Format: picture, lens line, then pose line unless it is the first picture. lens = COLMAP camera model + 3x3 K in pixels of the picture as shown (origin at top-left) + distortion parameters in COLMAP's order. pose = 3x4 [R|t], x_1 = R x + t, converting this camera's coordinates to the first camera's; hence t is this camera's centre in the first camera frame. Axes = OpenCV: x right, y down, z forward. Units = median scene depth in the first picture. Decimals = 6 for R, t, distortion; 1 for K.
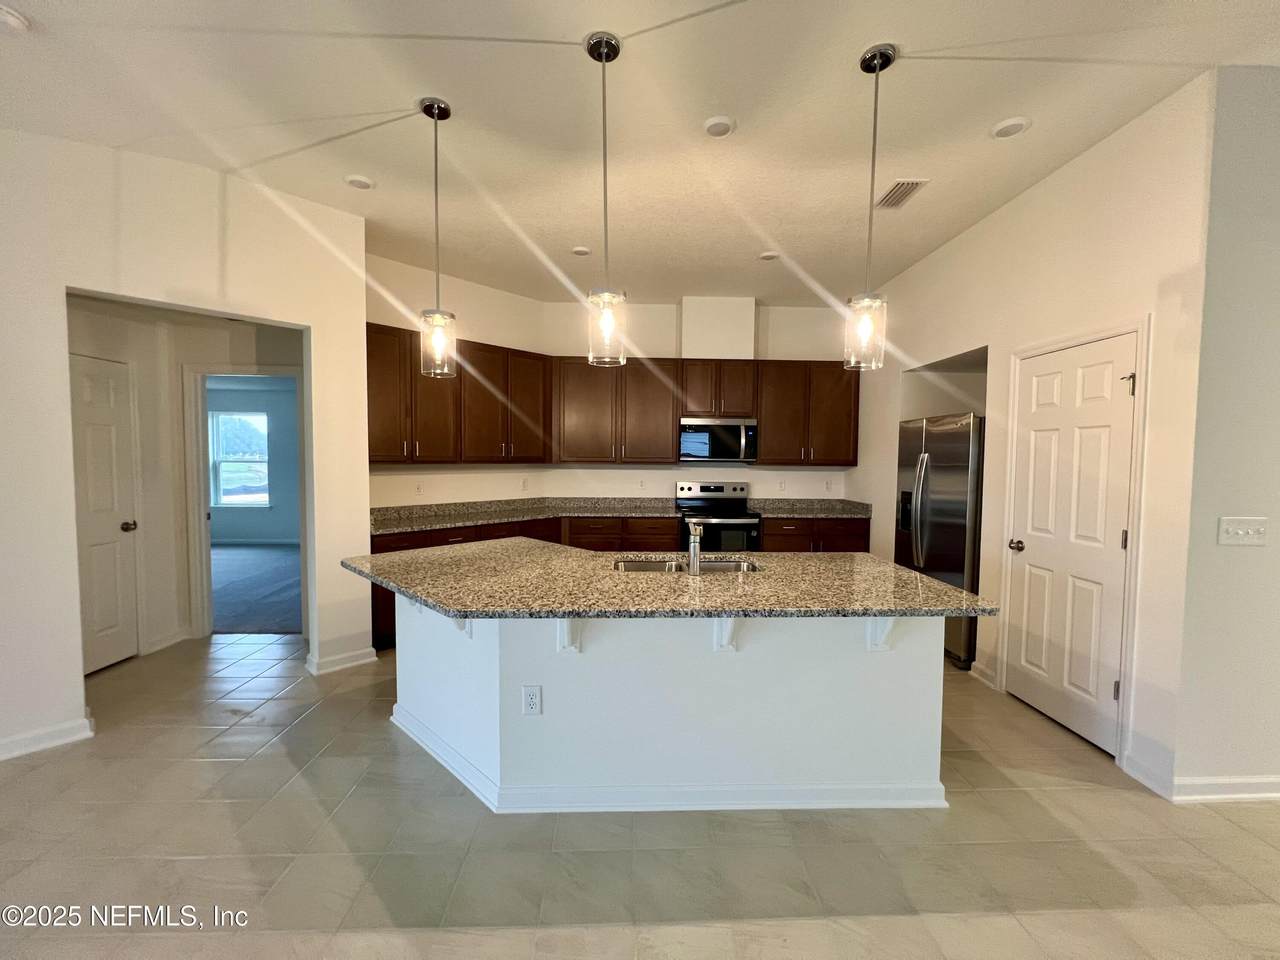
lens RADIAL K [[513.4, 0, 644.8], [0, 513.4, 485.8], [0, 0, 1]] dist [0.001722, 0.000077]
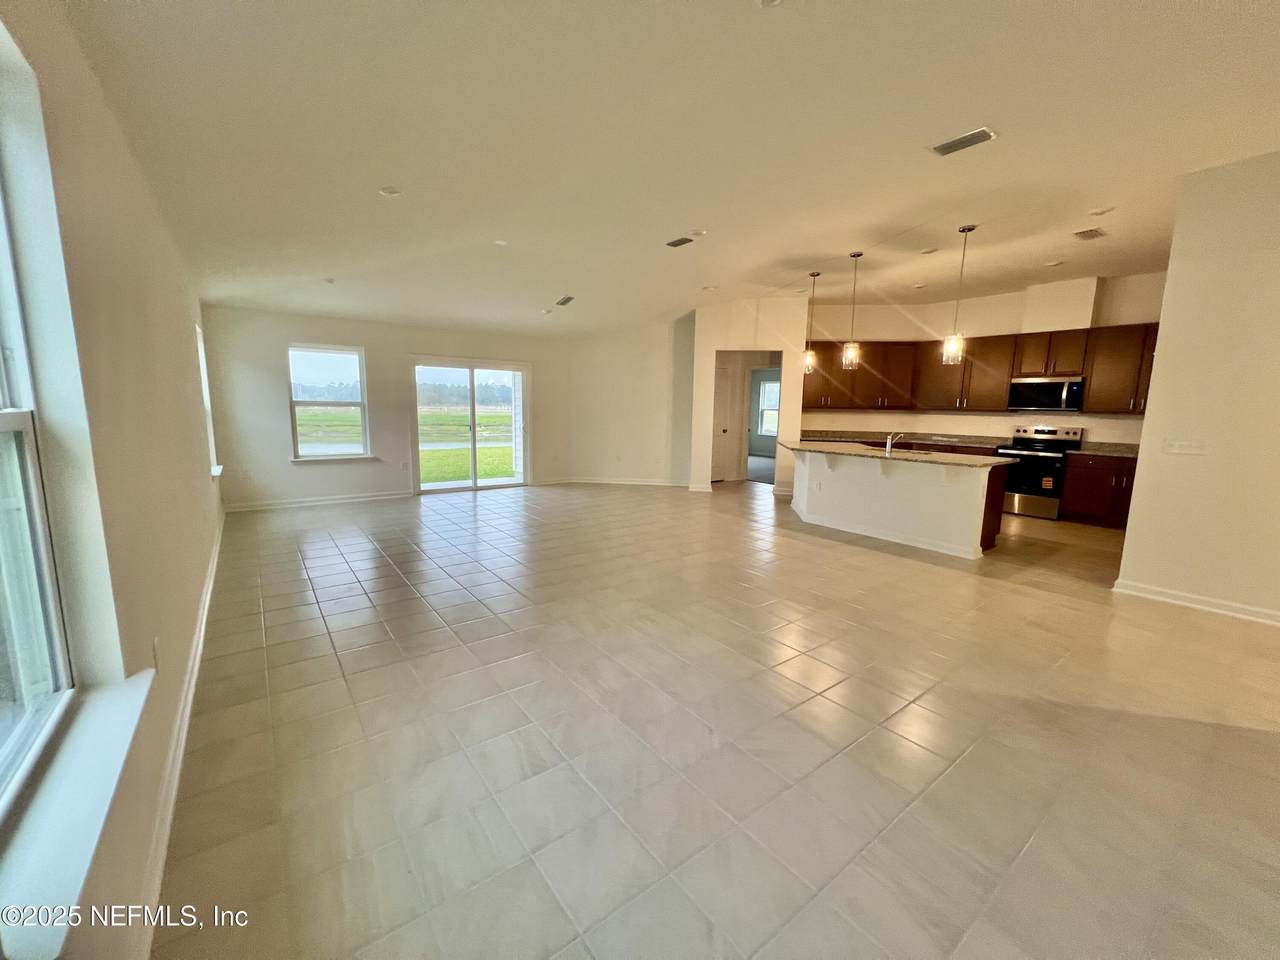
lens RADIAL K [[513.4, 0, 644.8], [0, 513.4, 485.8], [0, 0, 1]] dist [0.001722, 0.000077]
pose [[0.576794, 0.127986, -0.806802, 0.655178], [-0.058741, 0.991592, 0.115305, 0.054242], [0.814775, -0.019115, 0.579462, -0.620336]]
